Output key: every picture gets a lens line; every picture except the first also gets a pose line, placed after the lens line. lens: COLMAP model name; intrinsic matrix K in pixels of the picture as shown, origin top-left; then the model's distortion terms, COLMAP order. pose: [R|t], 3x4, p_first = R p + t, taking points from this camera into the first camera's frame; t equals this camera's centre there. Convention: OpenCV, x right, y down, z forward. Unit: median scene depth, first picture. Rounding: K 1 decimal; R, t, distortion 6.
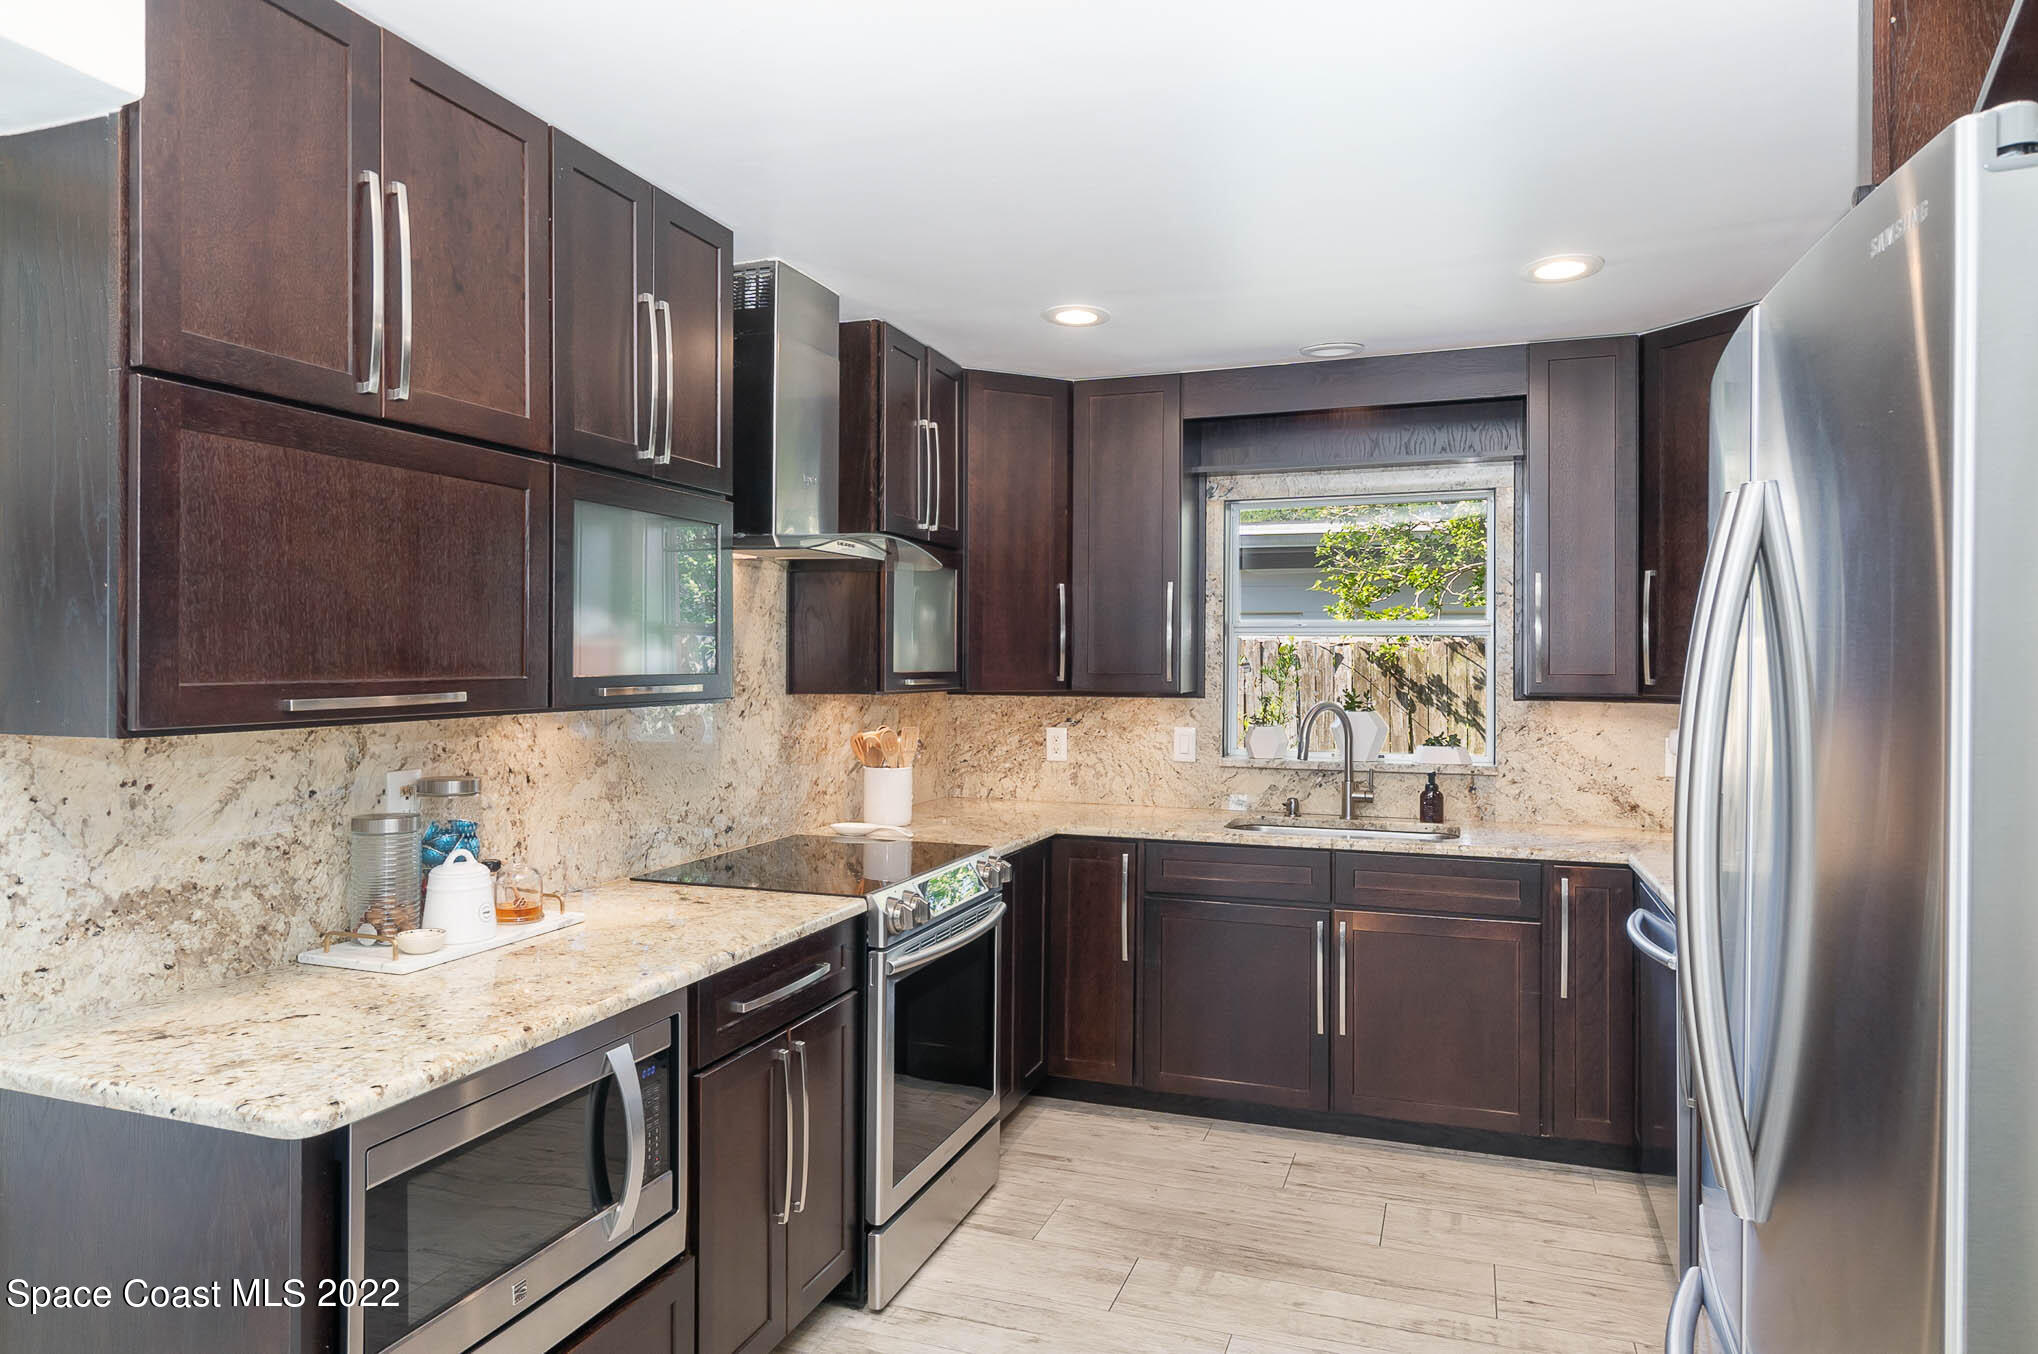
lens RADIAL K [[1265.1, 0, 1007.0], [0, 1265.1, 666.1], [0, 0, 1]] dist [-0.006900, 0.001395]
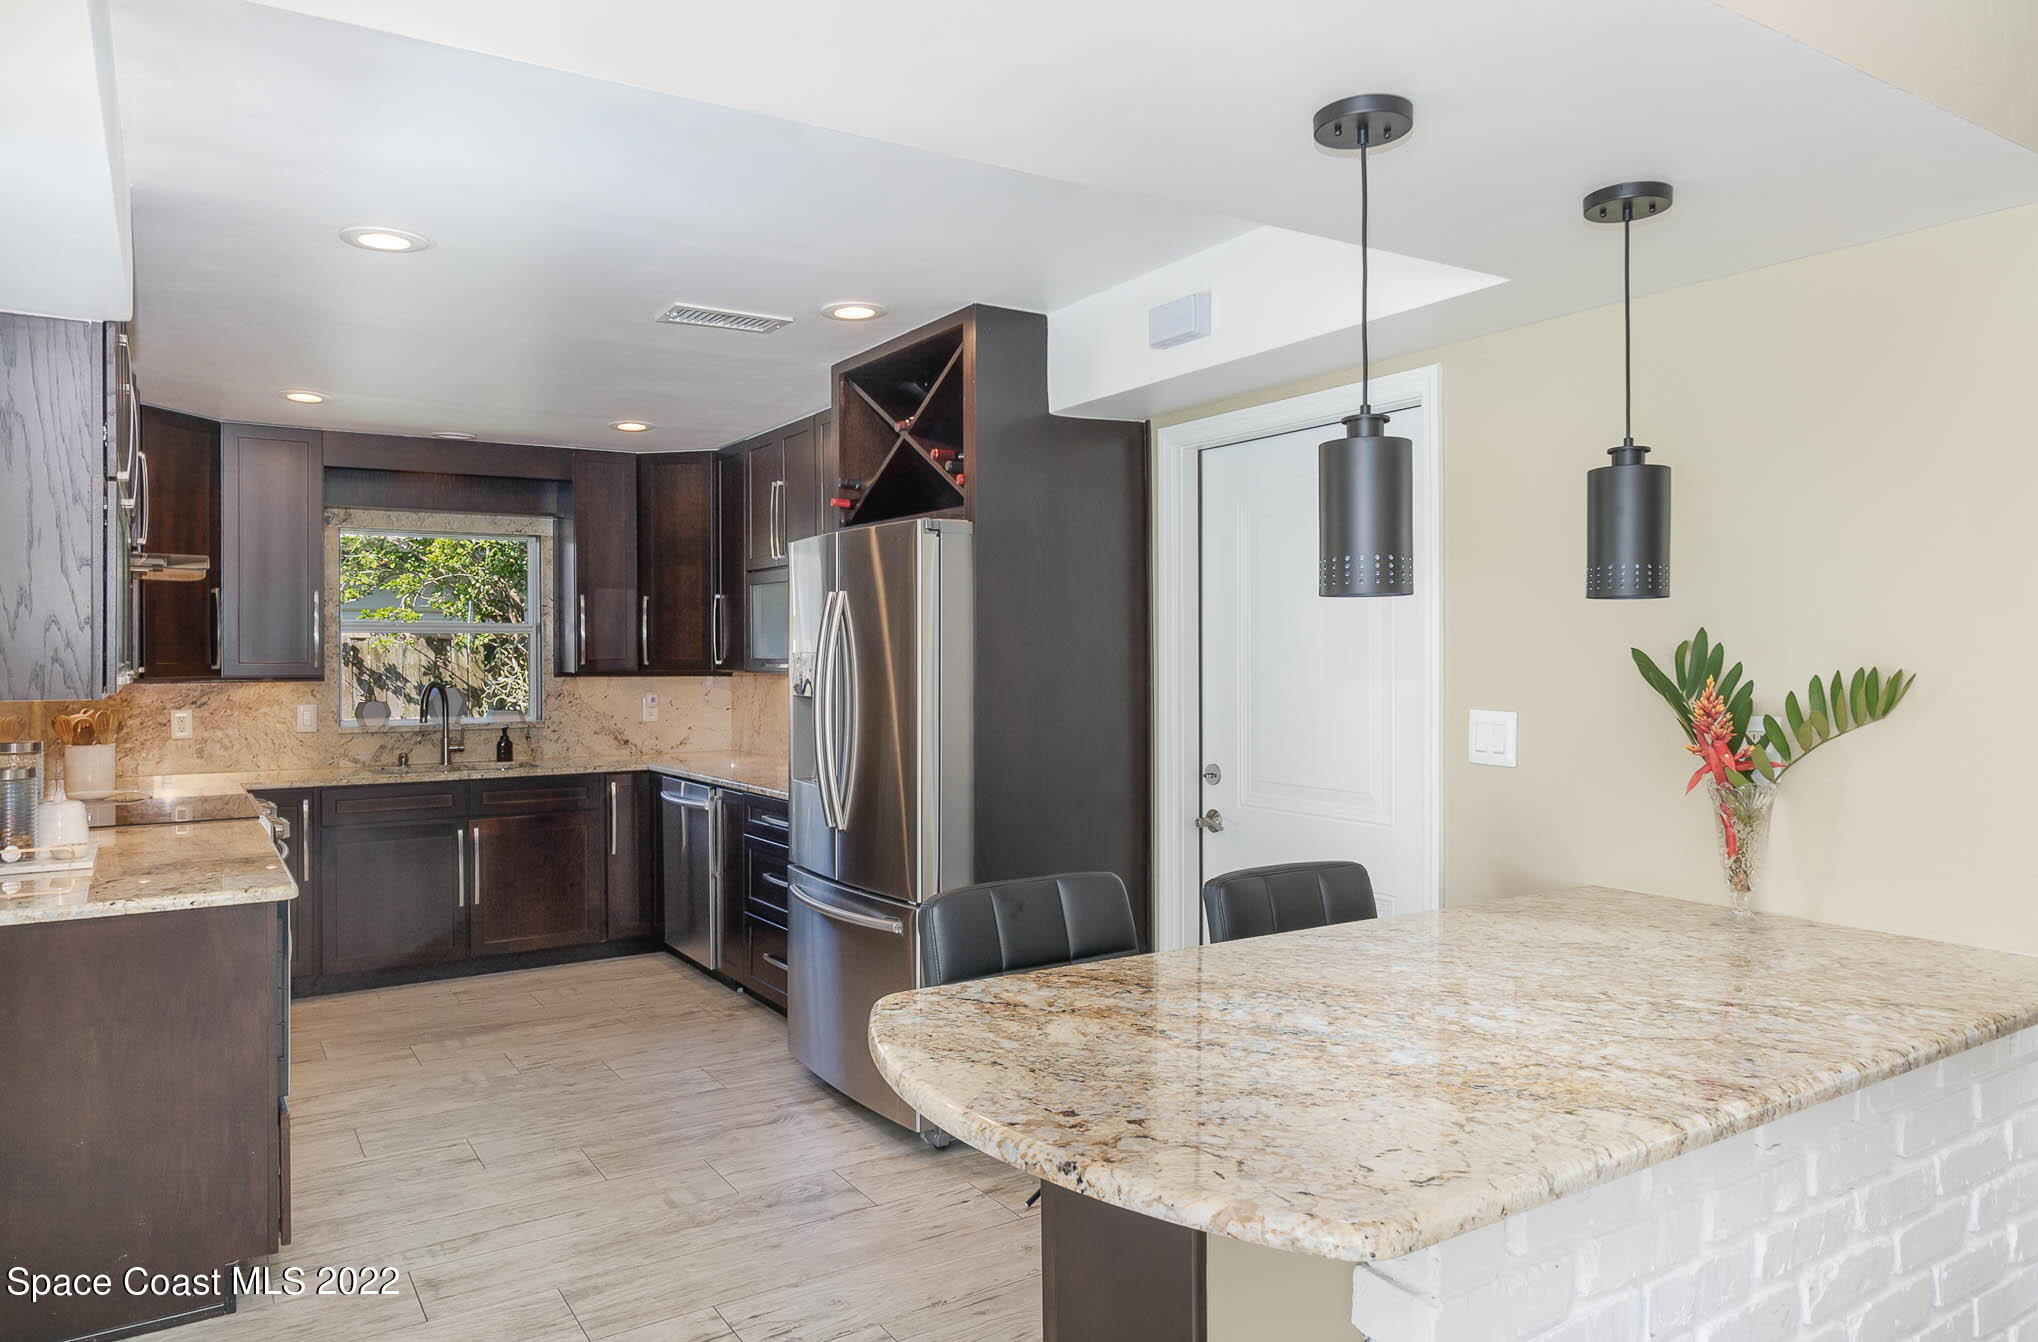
lens RADIAL K [[1299.1, 0, 1008.9], [0, 1299.1, 655.5], [0, 0, 1]] dist [-0.005059, 0.003635]
pose [[0.601308, -0.006761, 0.798989, -0.513098], [0.009024, 0.999958, 0.001670, 0.003443], [-0.798966, 0.006206, 0.601344, -0.370983]]
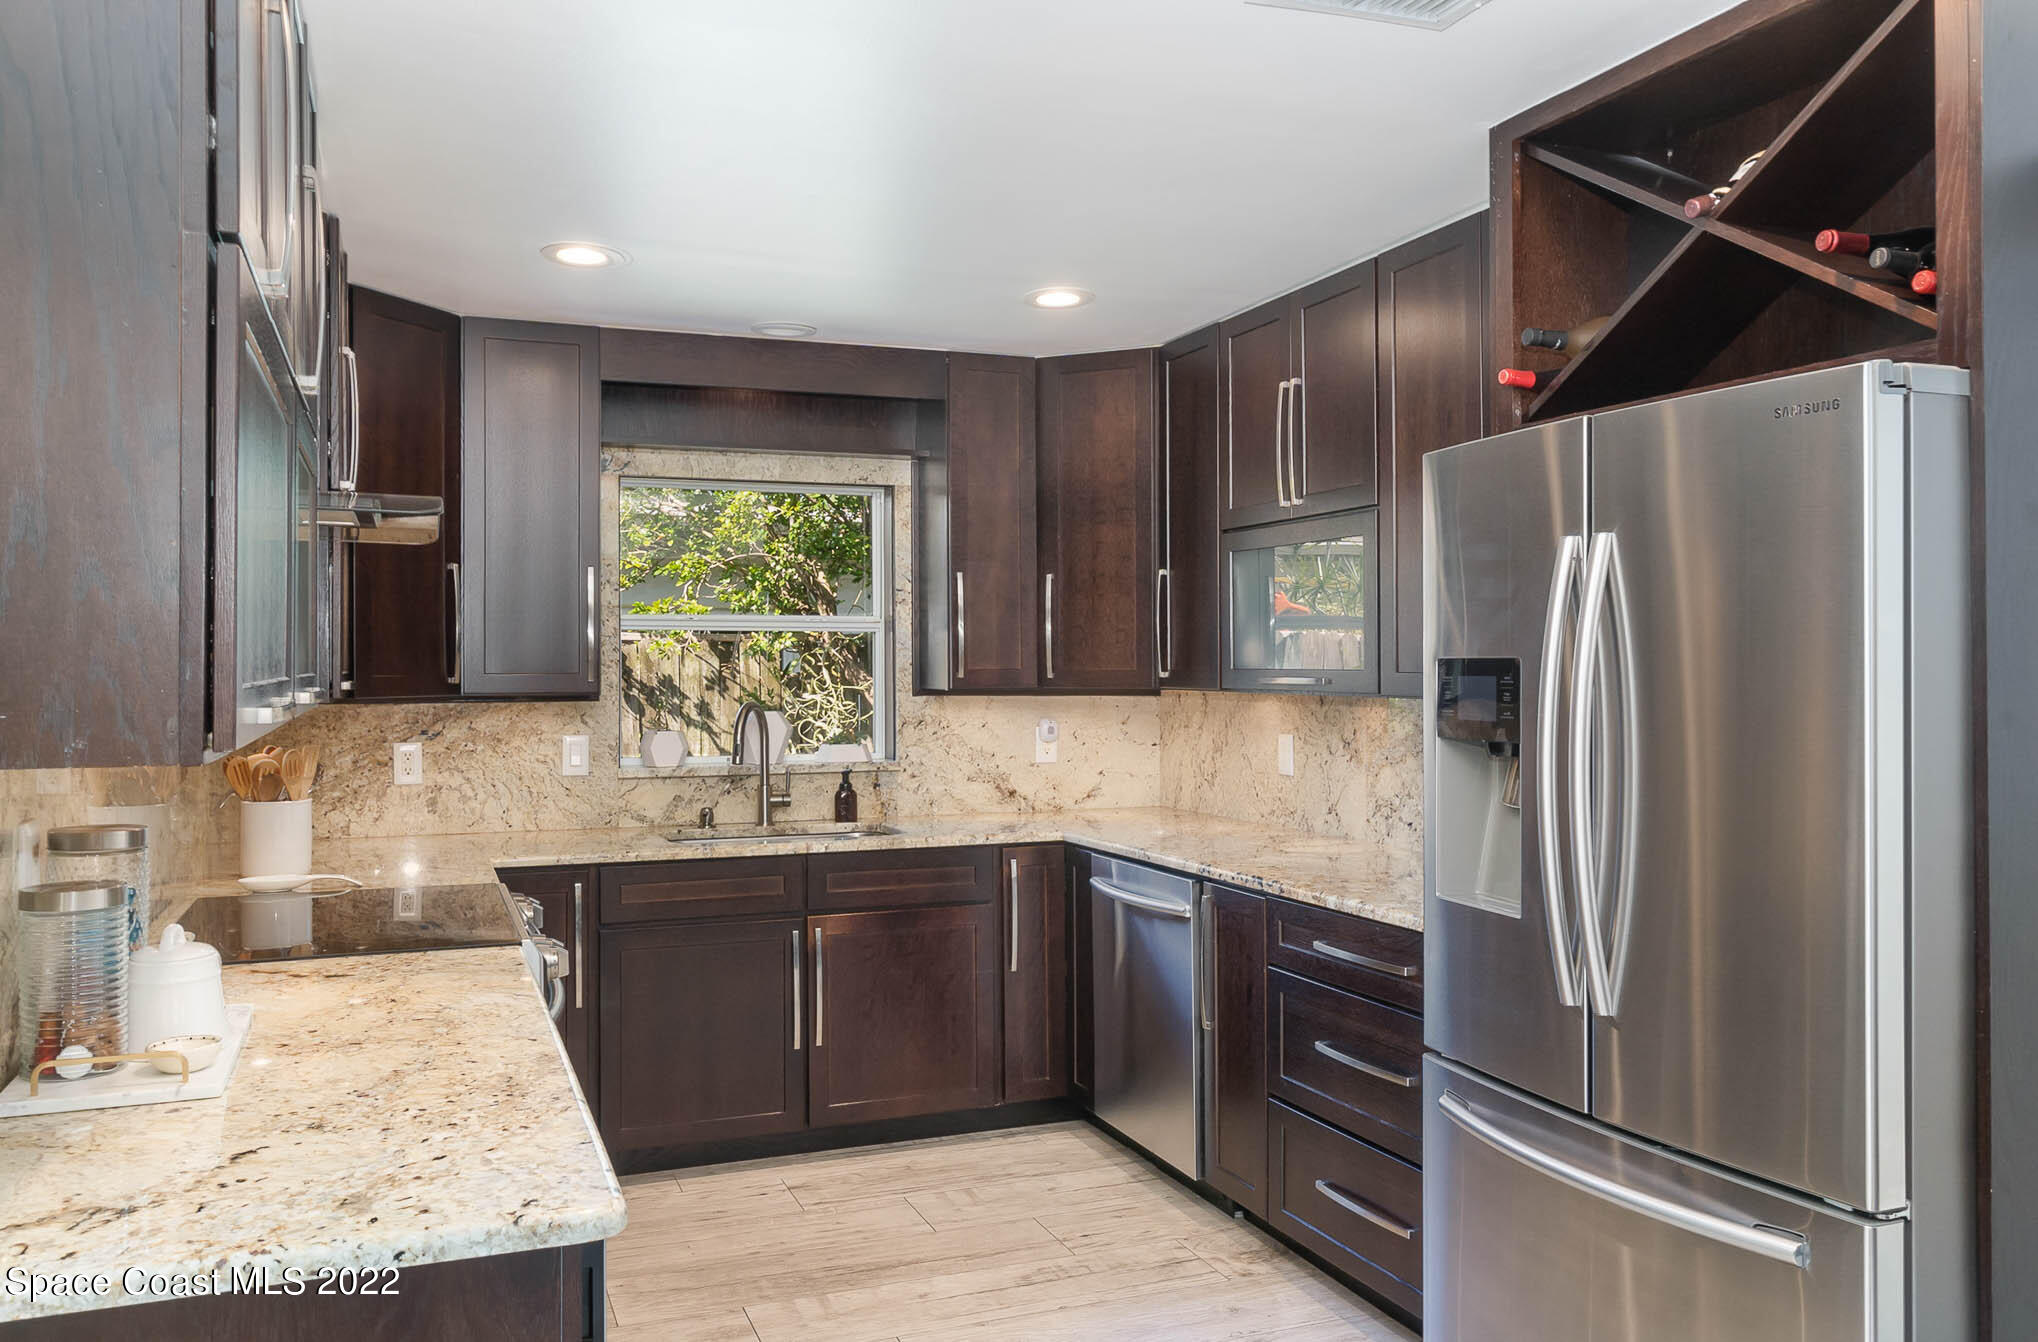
lens RADIAL K [[1519.2, 0, 1018.9], [0, 1519.2, 660.6], [0, 0, 1]] dist [-0.003910, -0.010963]
pose [[0.743555, -0.004148, 0.668662, -0.352188], [0.008080, 0.999963, -0.002782, 0.002792], [-0.668626, 0.007471, 0.743561, 0.032295]]
